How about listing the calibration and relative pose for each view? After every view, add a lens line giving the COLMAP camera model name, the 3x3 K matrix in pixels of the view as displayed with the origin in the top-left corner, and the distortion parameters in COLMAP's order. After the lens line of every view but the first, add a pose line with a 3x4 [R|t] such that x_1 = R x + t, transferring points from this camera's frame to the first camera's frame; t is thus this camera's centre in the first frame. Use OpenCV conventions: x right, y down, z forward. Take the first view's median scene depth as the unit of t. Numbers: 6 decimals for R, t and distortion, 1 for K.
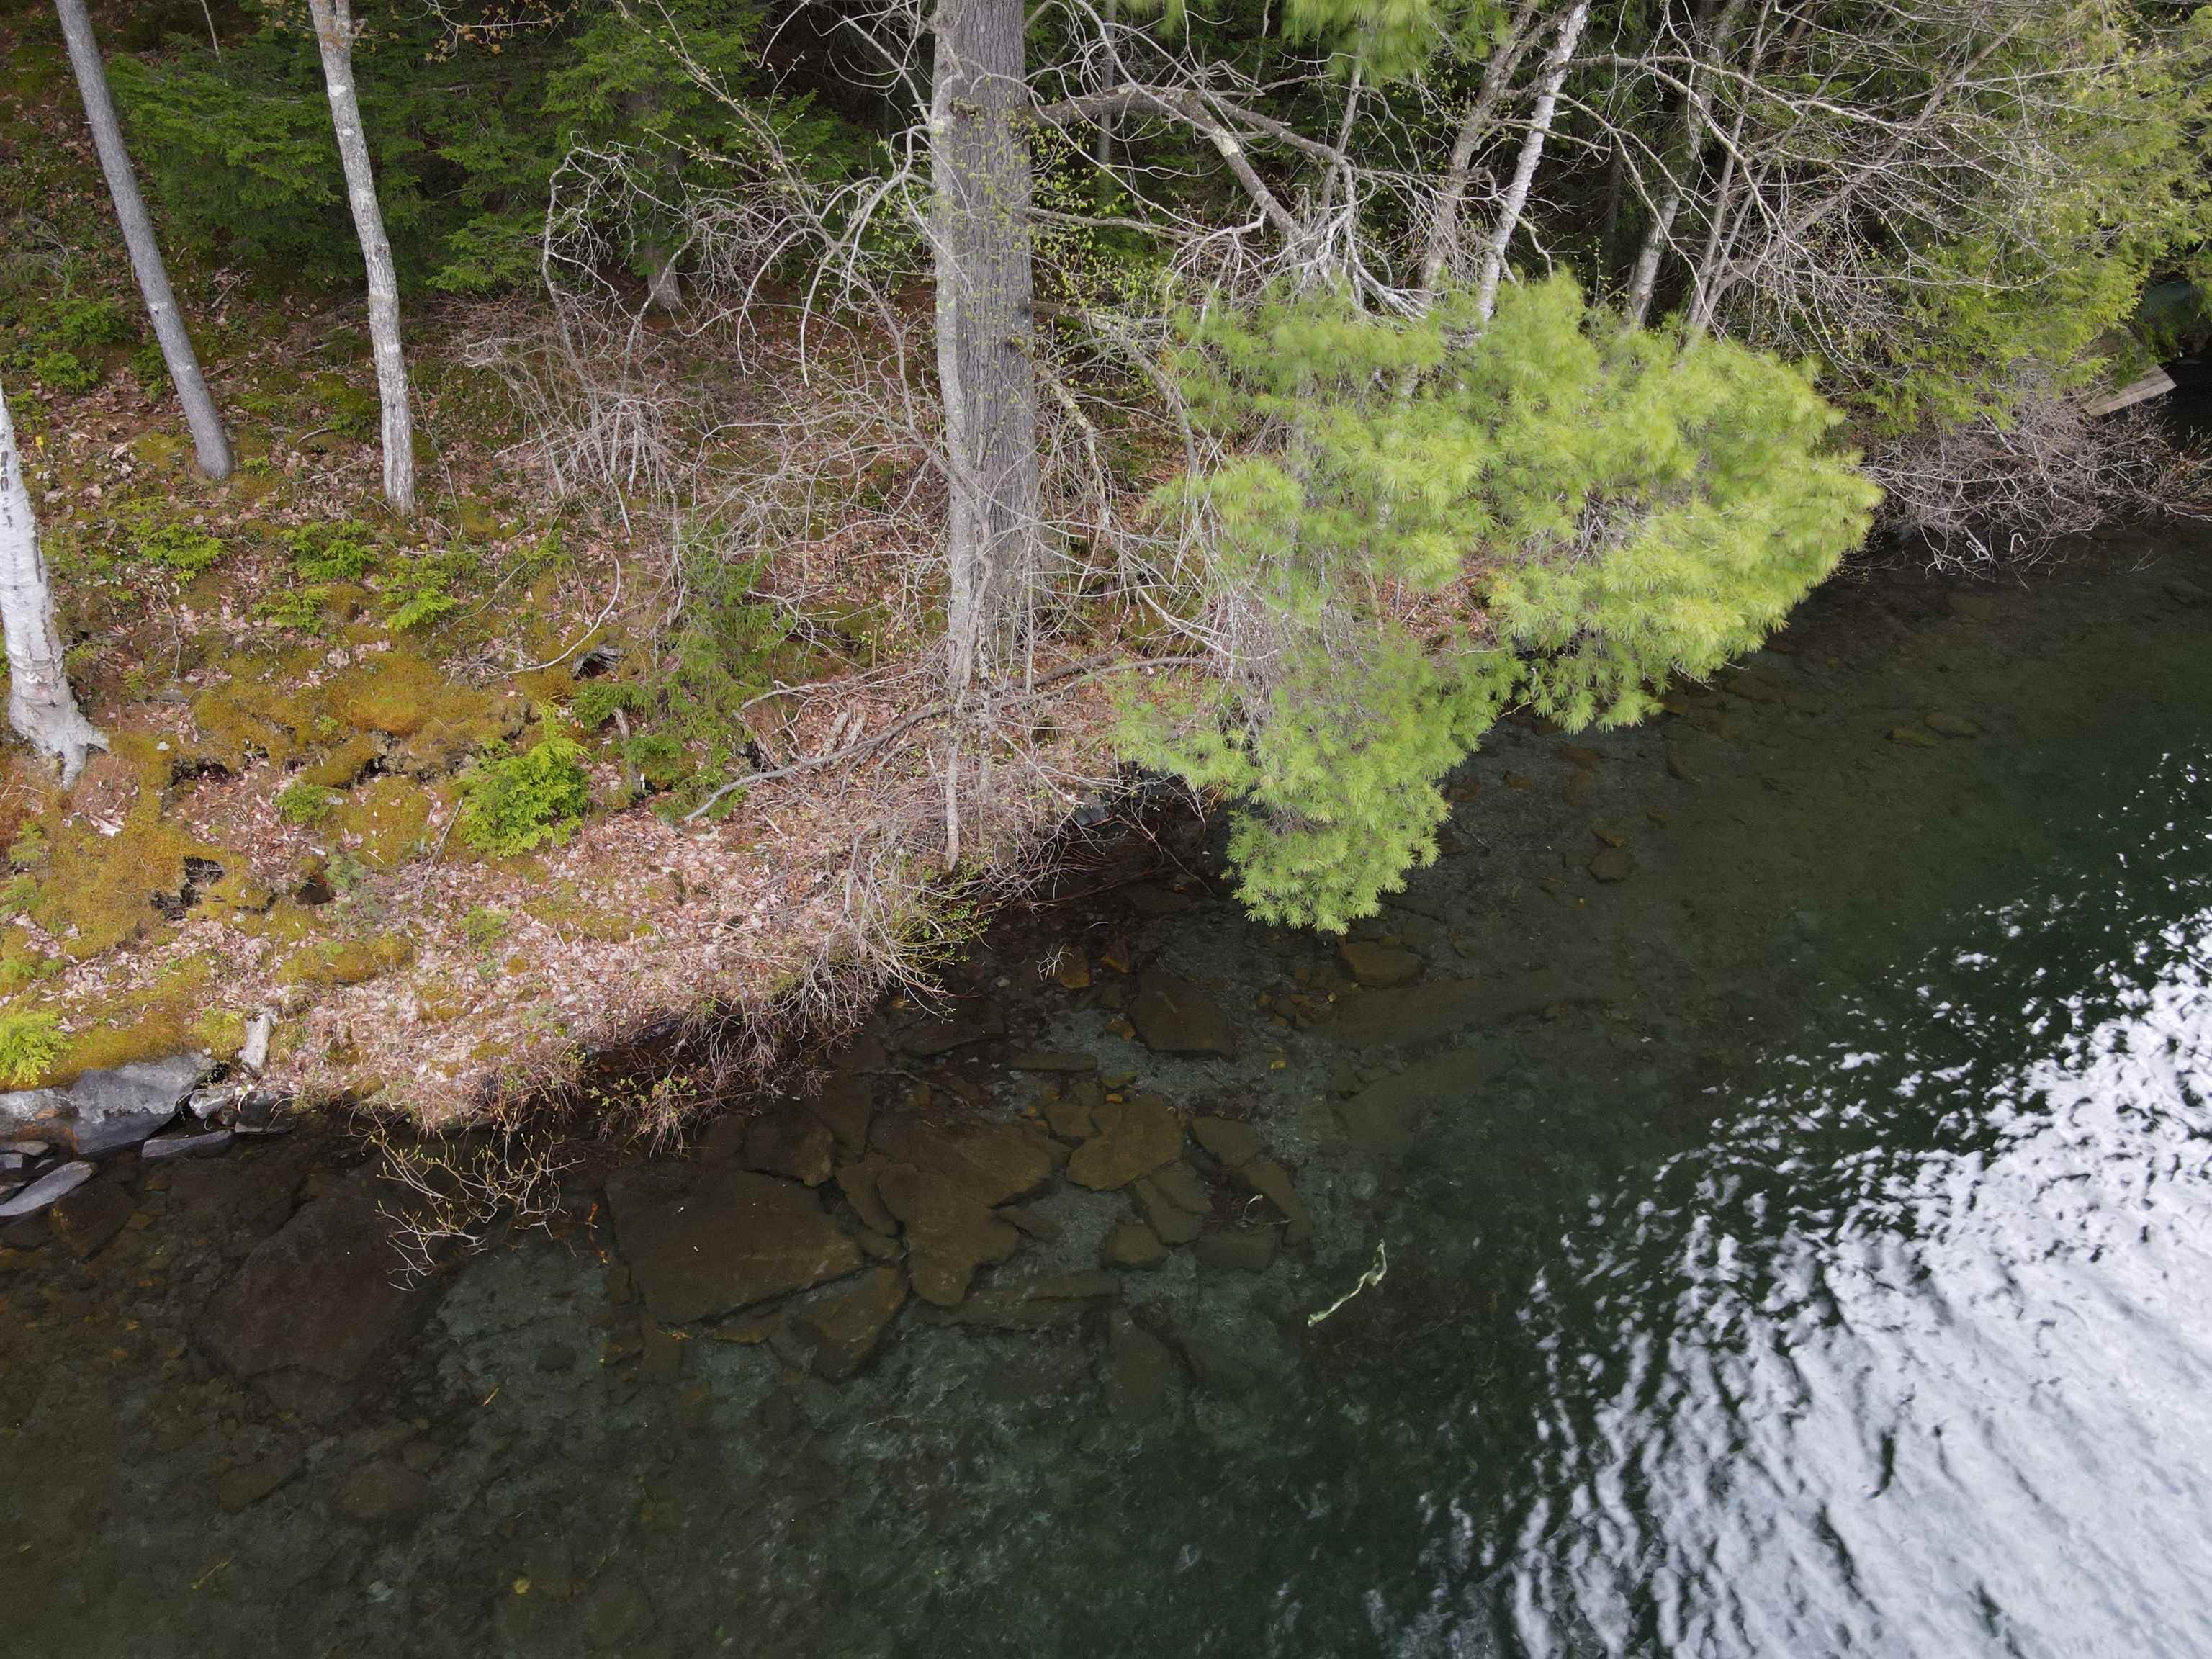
lens RADIAL K [[1620.0, 0, 1099.1], [0, 1620.0, 830.7], [0, 0, 1]] dist [0.007865, 0.023186]
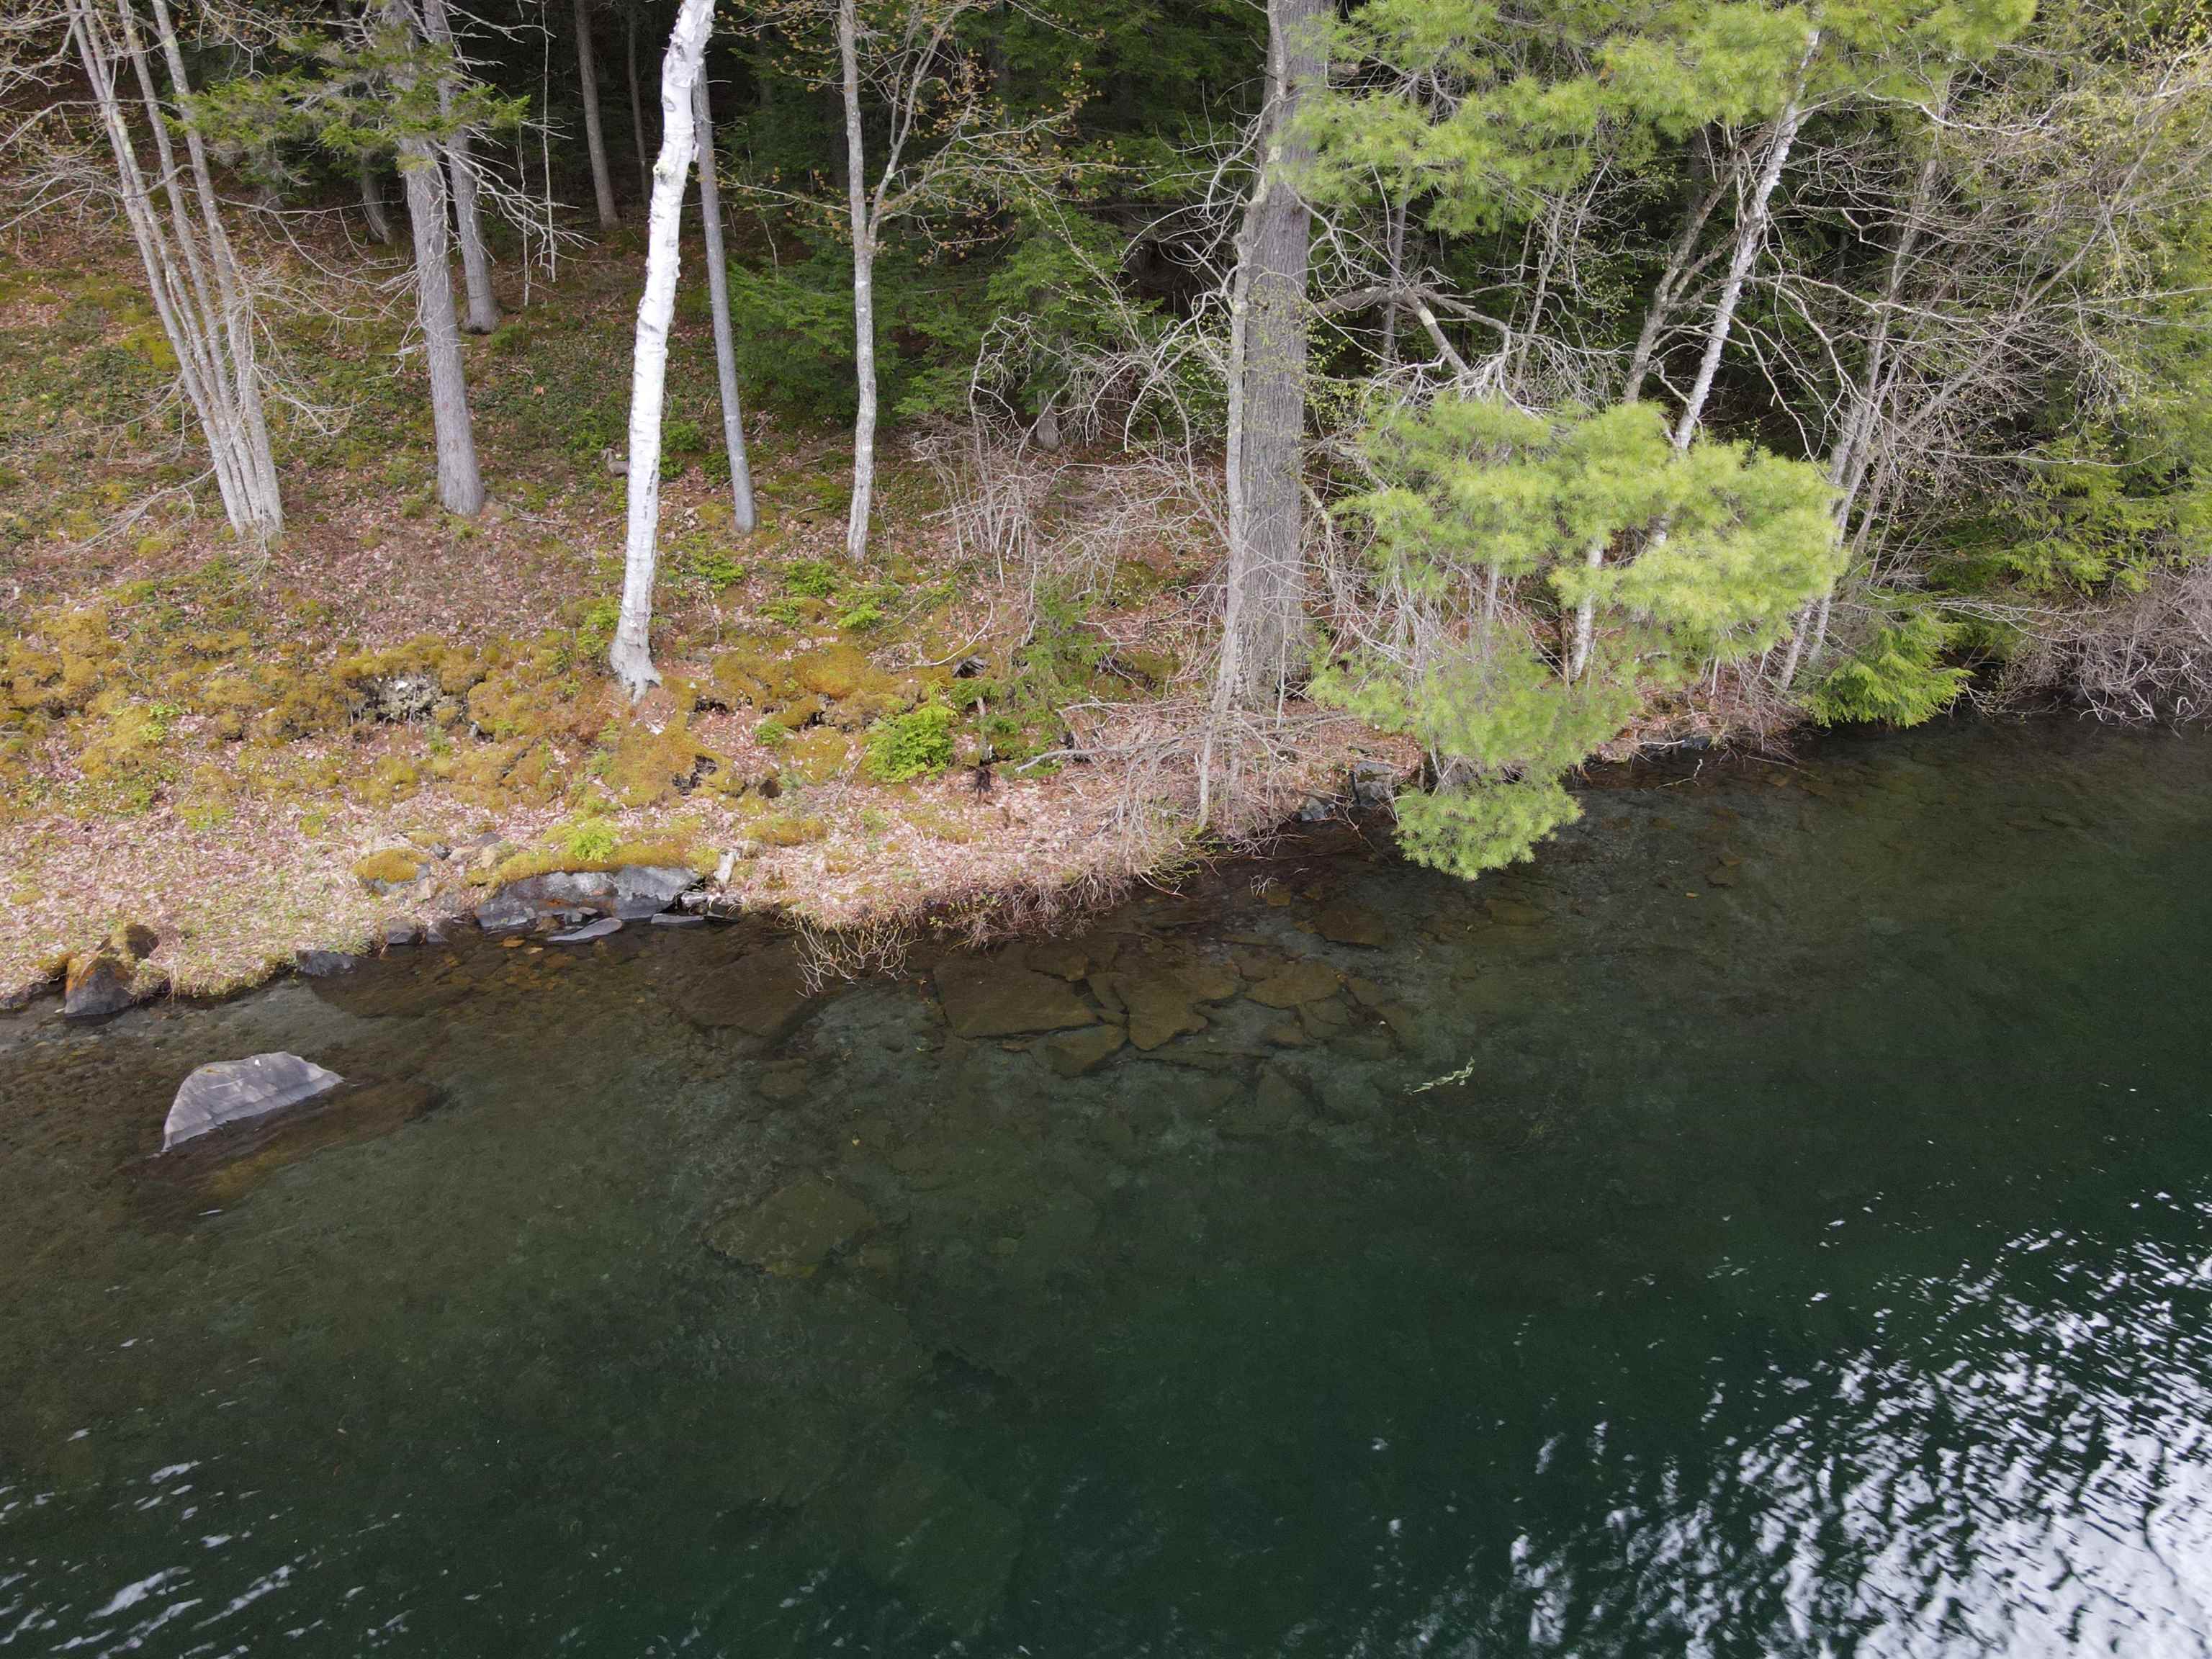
lens RADIAL K [[1623.7, 0, 1101.6], [0, 1623.7, 829.6], [0, 0, 1]] dist [-0.013375, 0.054756]
pose [[0.974238, 0.078952, -0.211251, 0.126252], [-0.112121, 0.982316, -0.149947, 0.259620], [0.195676, 0.169770, 0.965862, -0.360510]]
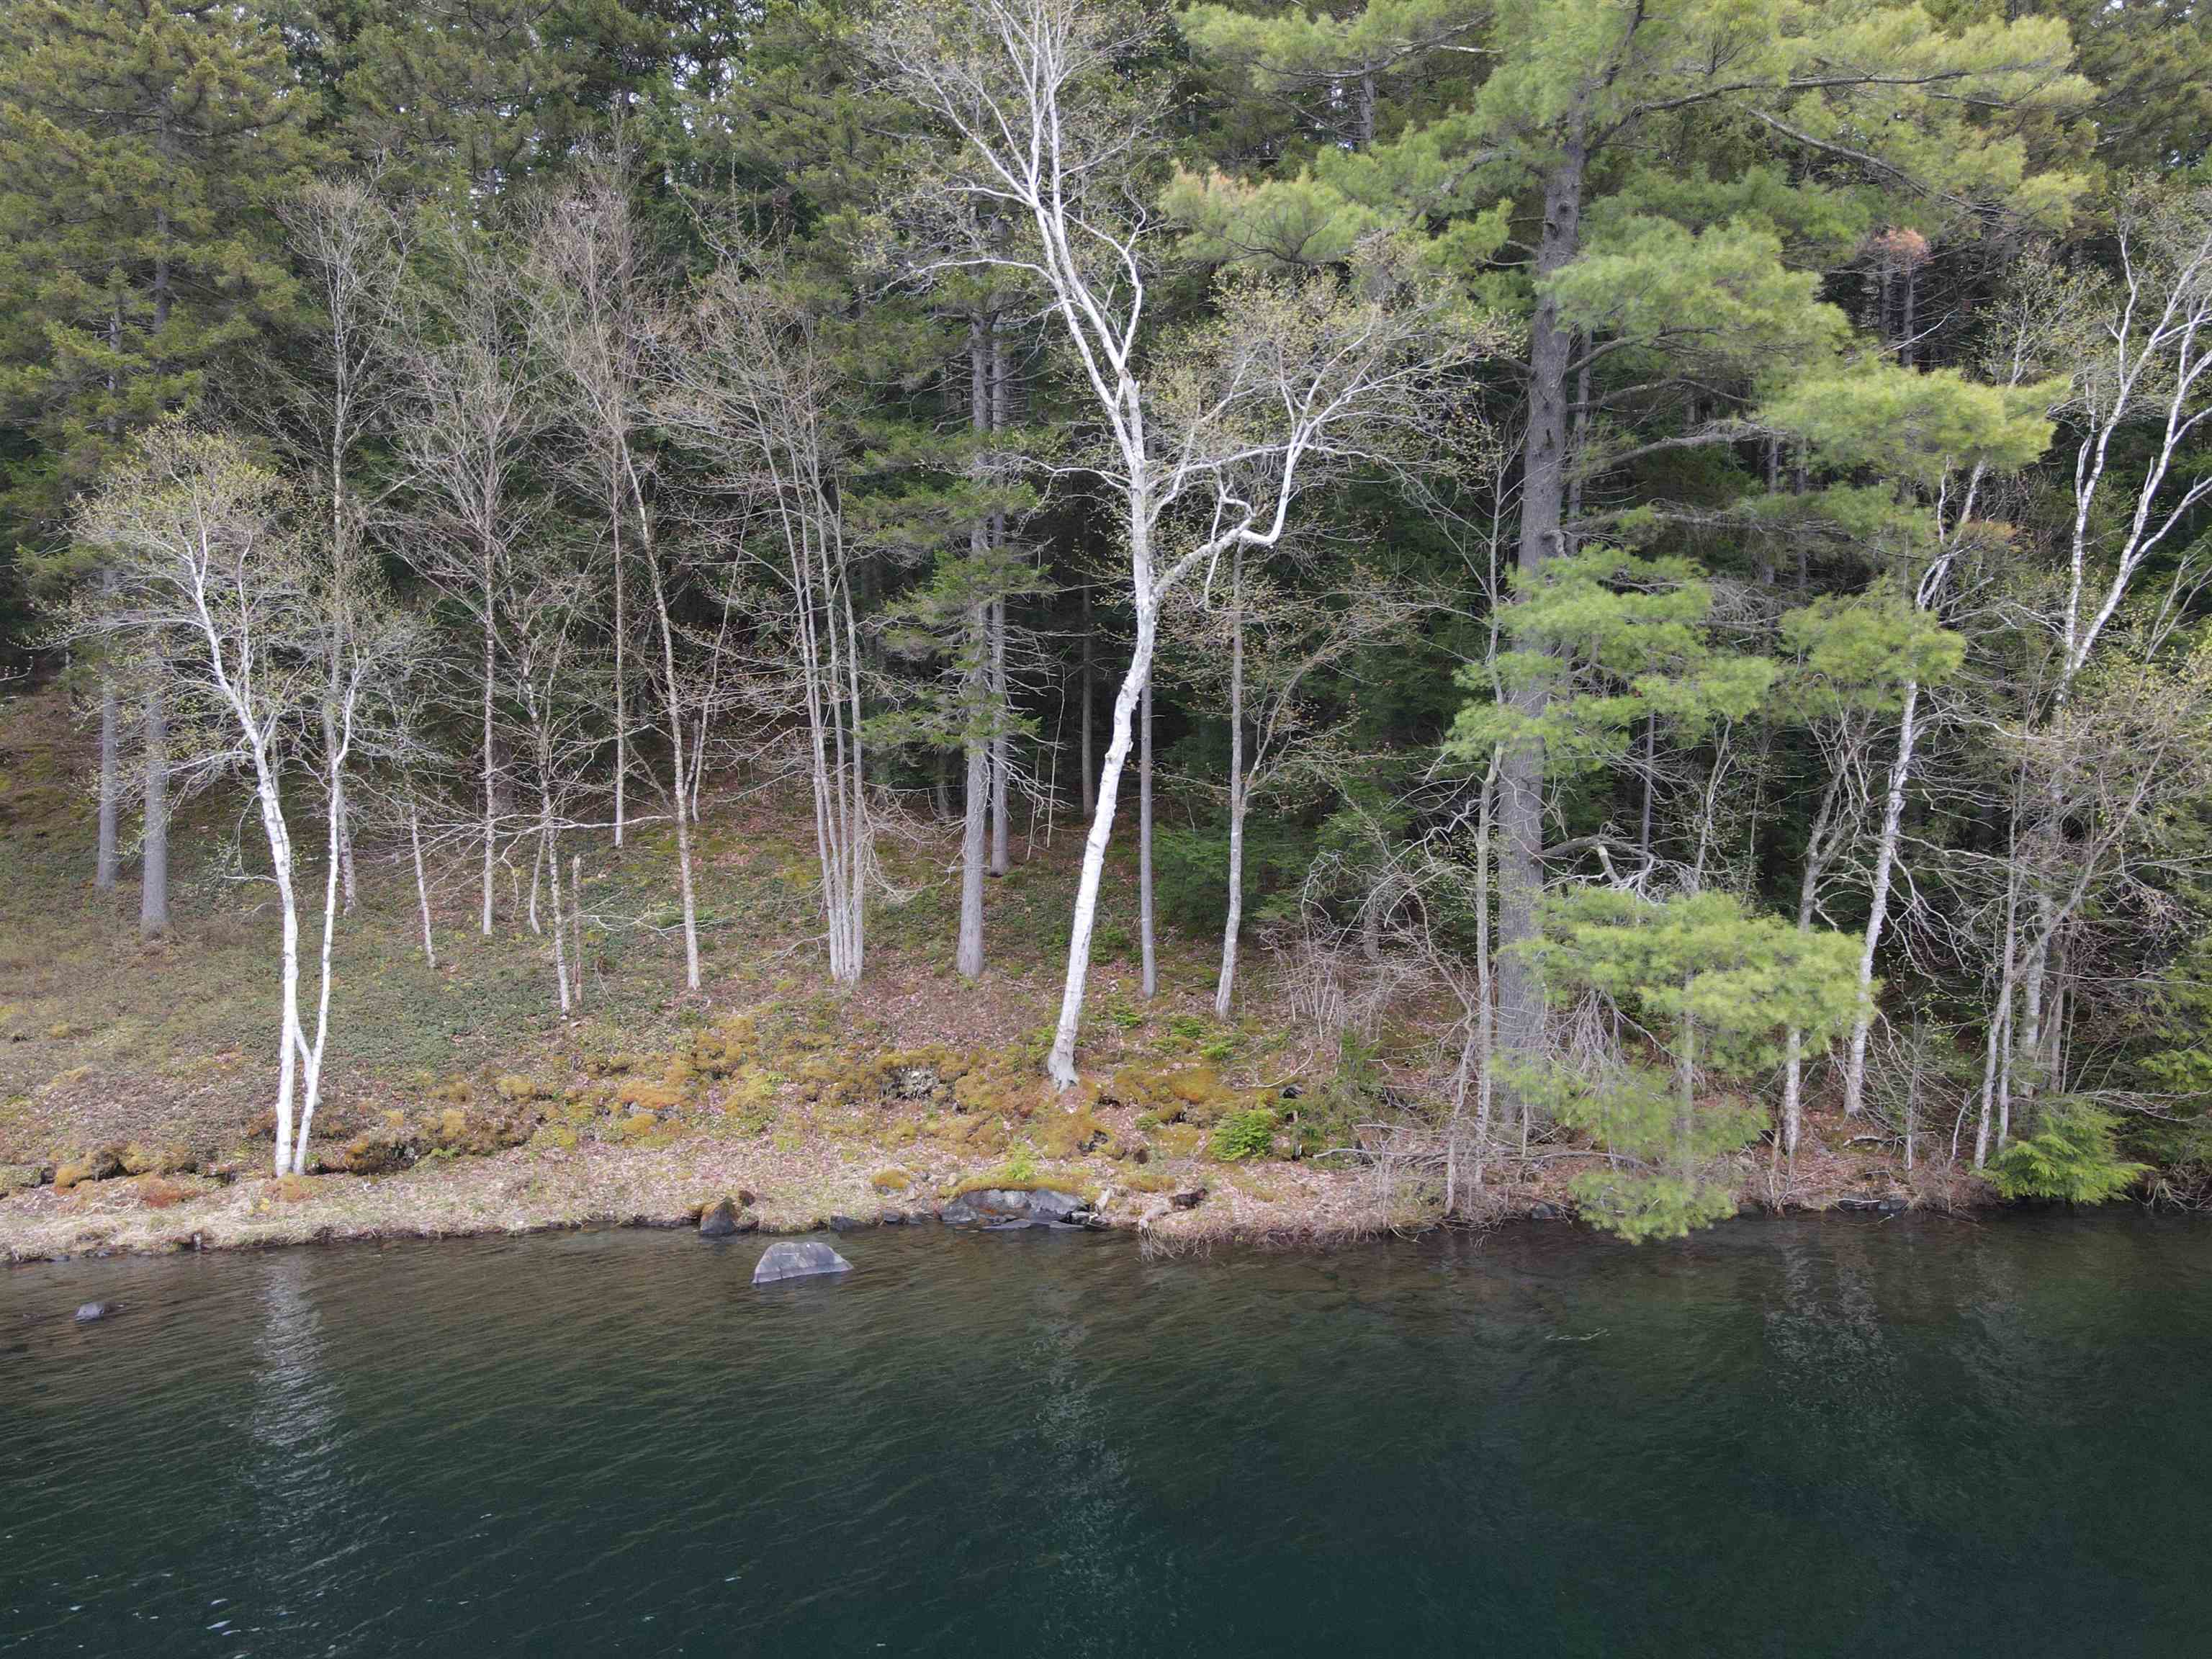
lens RADIAL K [[1623.7, 0, 1101.6], [0, 1623.7, 829.6], [0, 0, 1]] dist [-0.013375, 0.054756]
pose [[0.871071, 0.002383, -0.491151, 0.513608], [-0.260016, 0.850603, -0.457019, 0.654185], [0.416686, 0.525803, 0.741555, -0.822725]]
